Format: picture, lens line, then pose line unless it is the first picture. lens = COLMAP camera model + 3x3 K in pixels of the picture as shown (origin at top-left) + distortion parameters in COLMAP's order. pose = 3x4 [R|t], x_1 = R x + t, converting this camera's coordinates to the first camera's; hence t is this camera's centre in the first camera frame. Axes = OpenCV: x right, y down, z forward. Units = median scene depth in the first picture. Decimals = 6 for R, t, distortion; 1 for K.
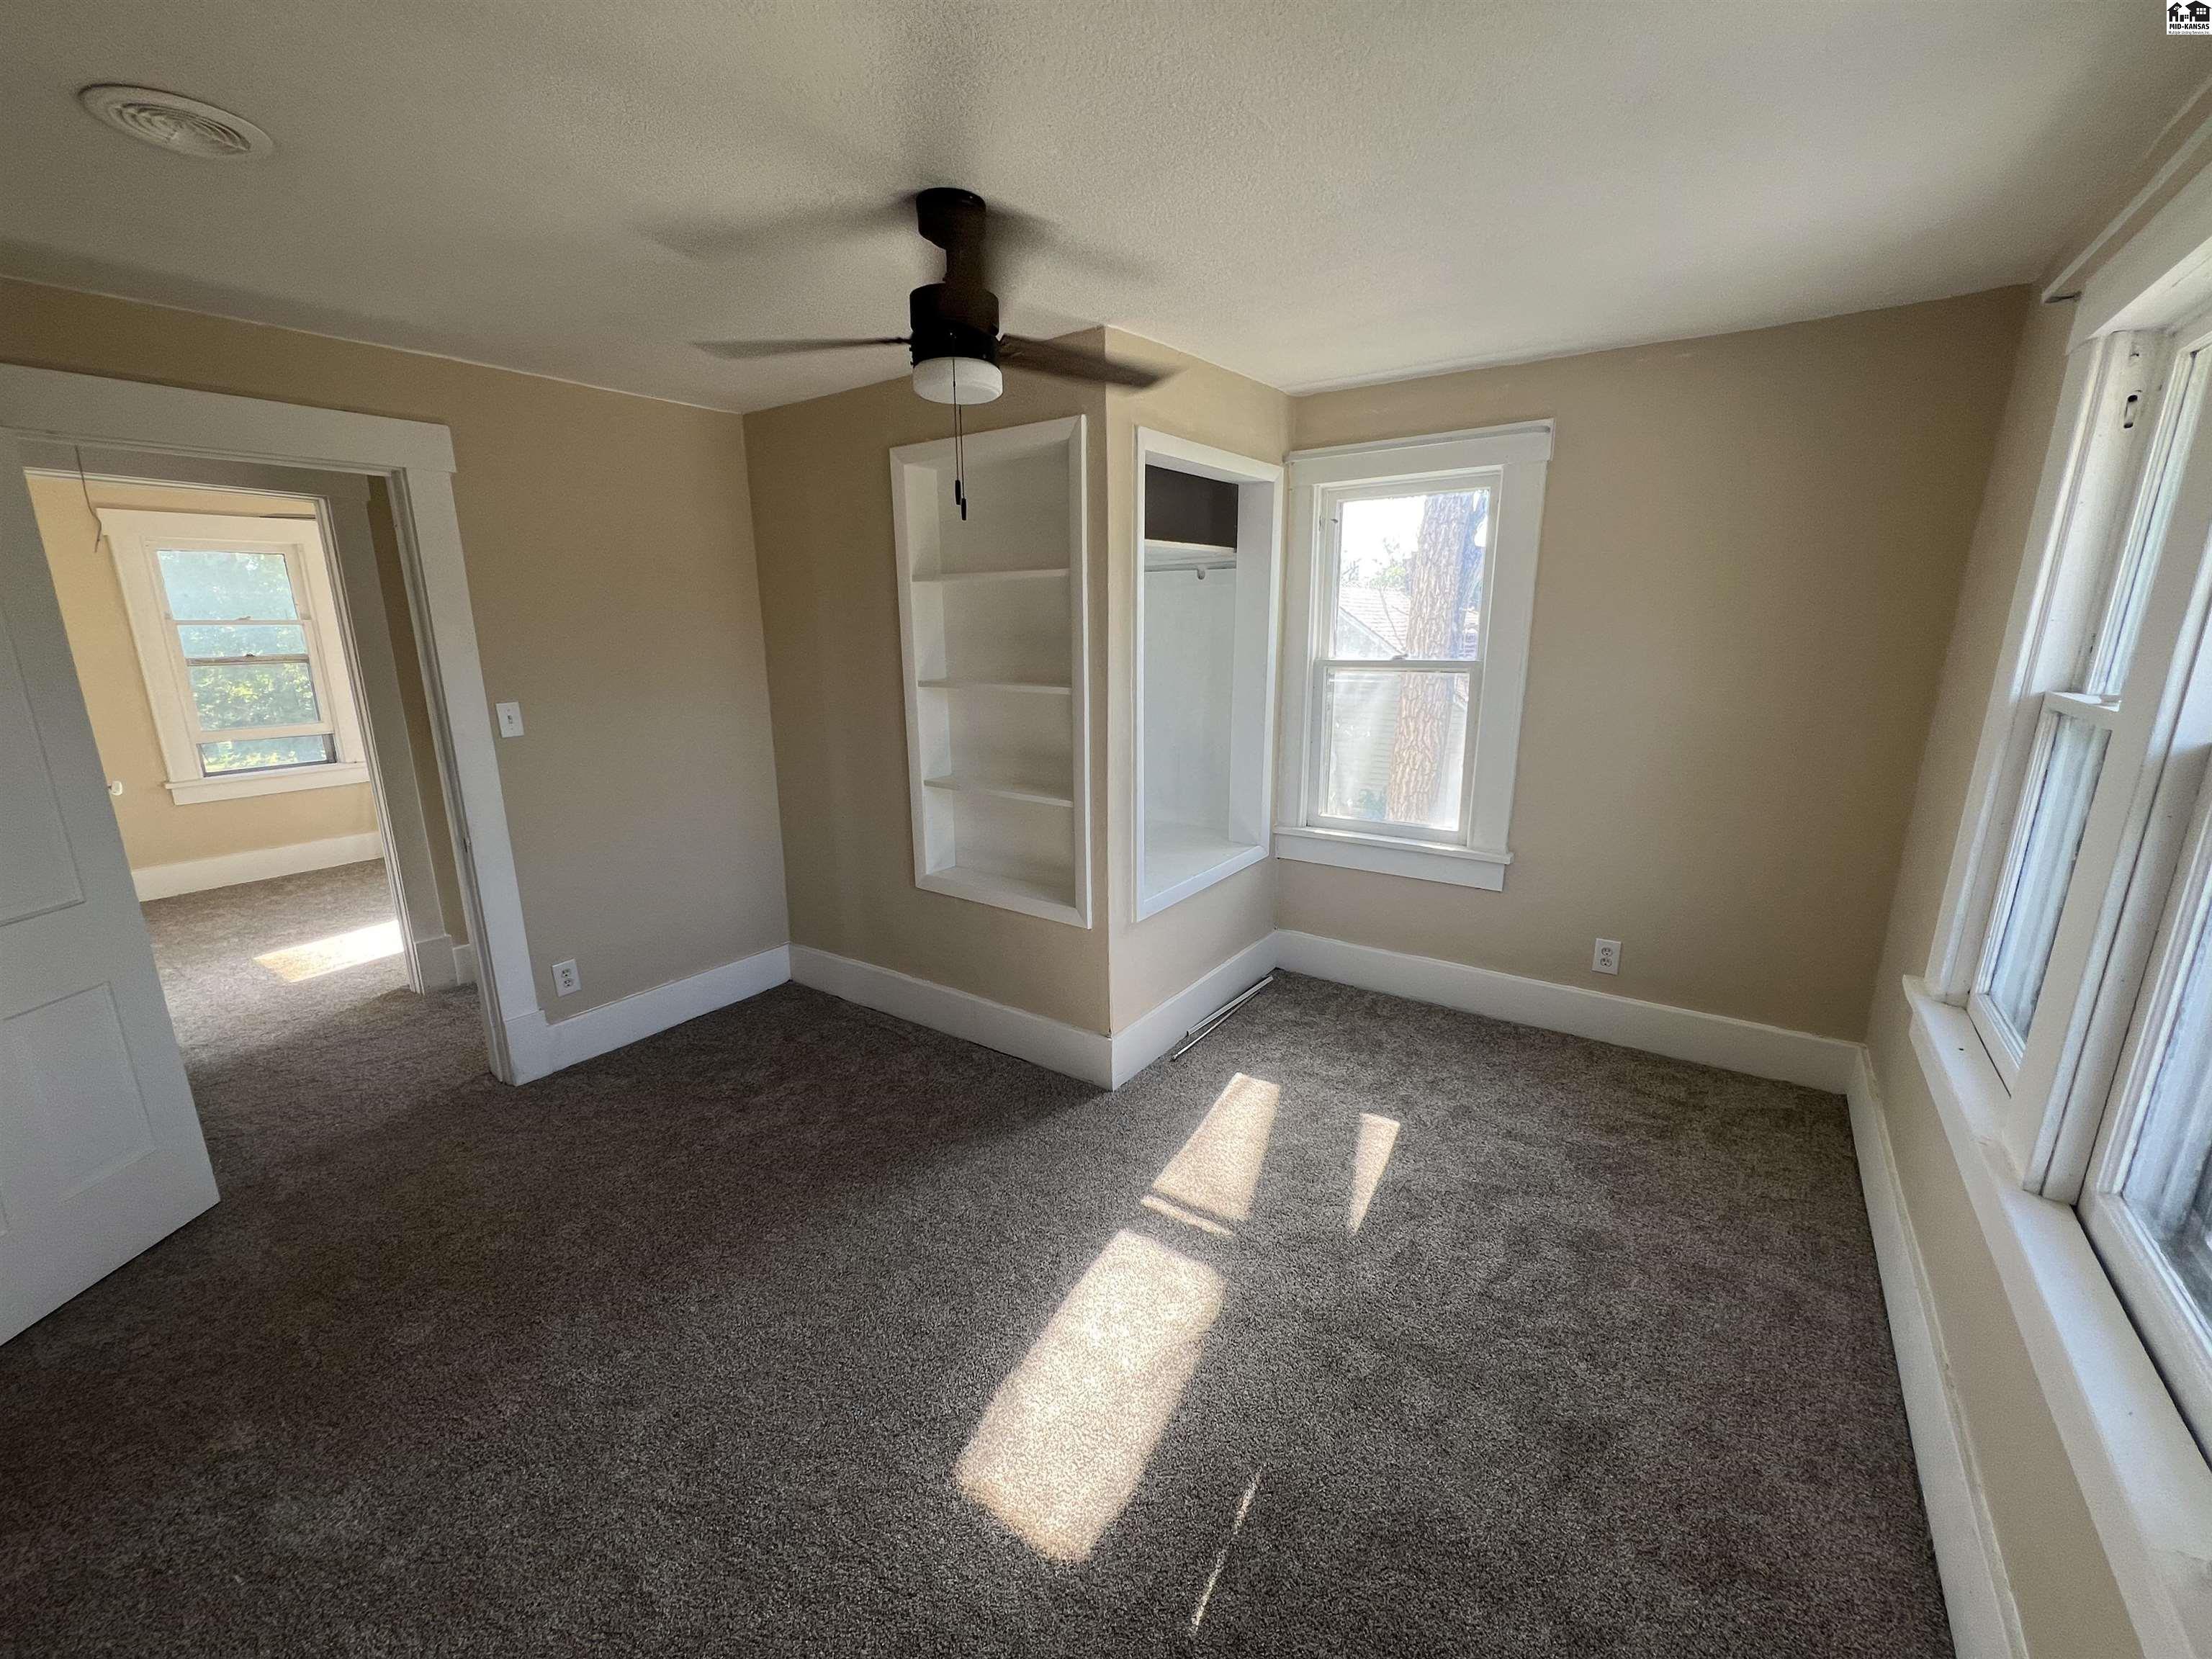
lens RADIAL K [[891.0, 0, 1106.0], [0, 891.0, 829.5], [0, 0, 1]] dist [-0.000719, -0.000248]
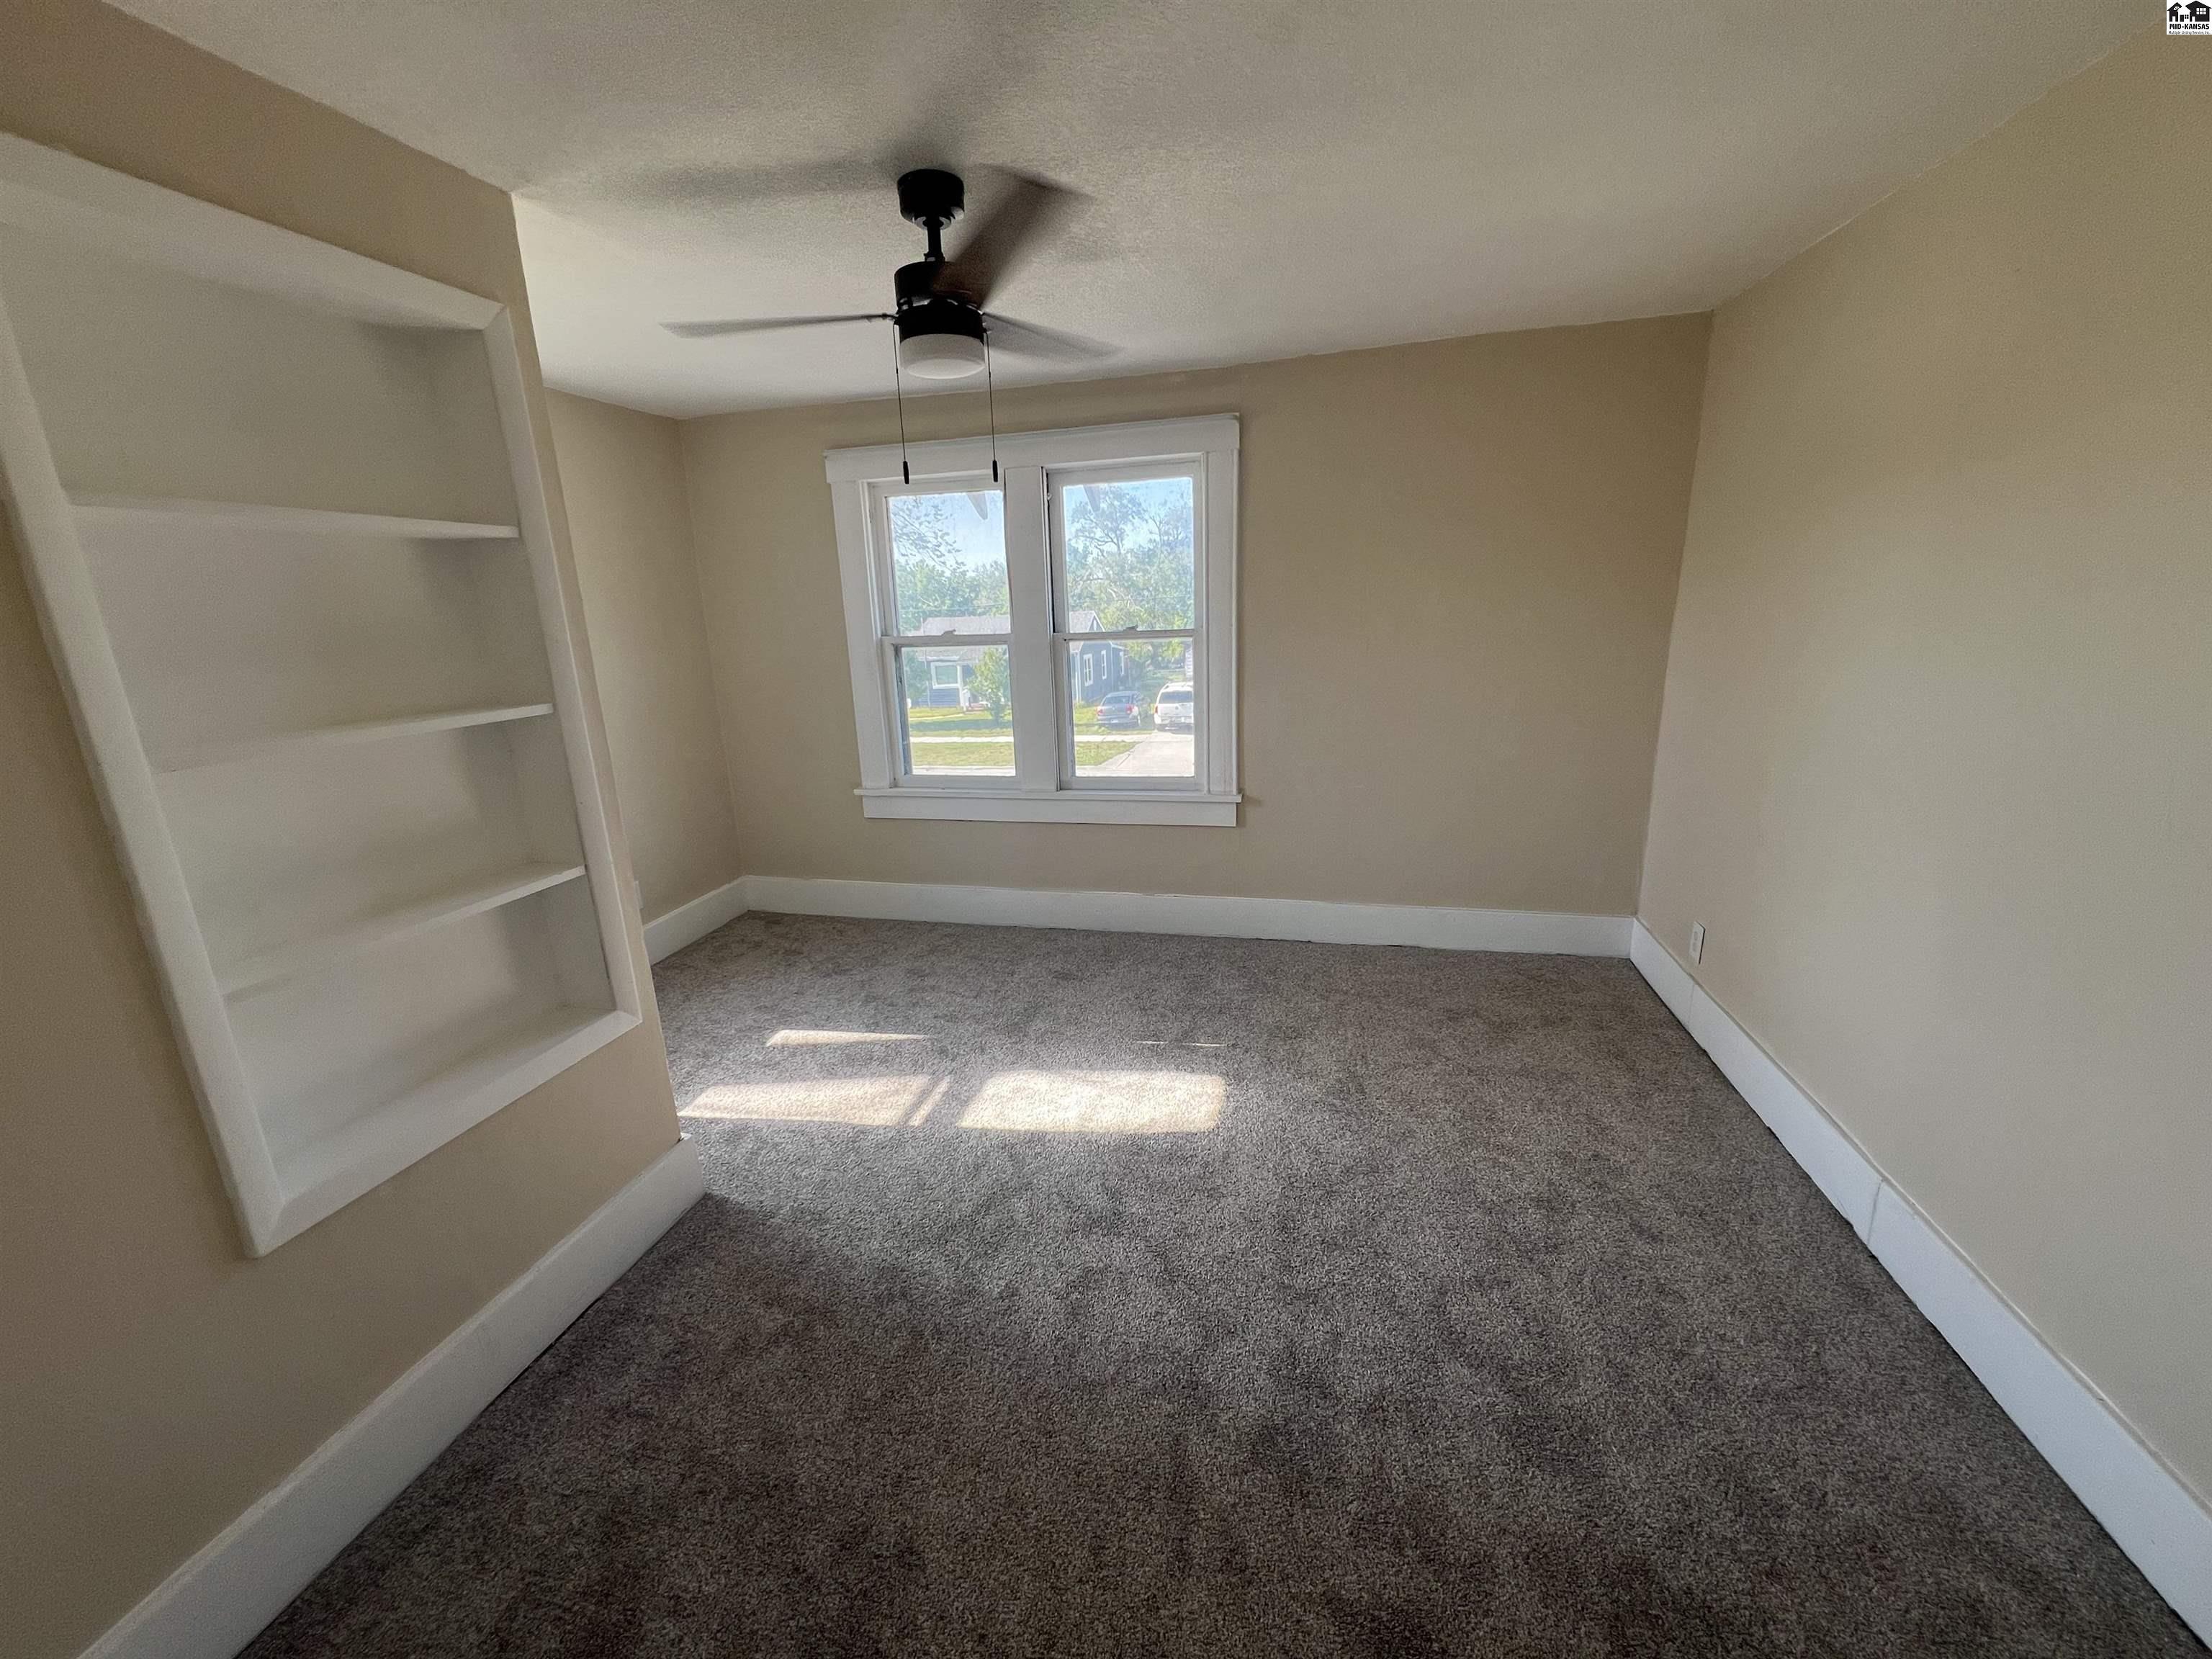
lens RADIAL K [[891.0, 0, 1106.0], [0, 891.0, 829.5], [0, 0, 1]] dist [-0.000719, -0.000248]
pose [[-0.354233, -0.225926, 0.907456, -1.000218], [0.253679, 0.910777, 0.325779, -0.231567], [-0.900092, 0.345604, -0.265314, 0.976101]]
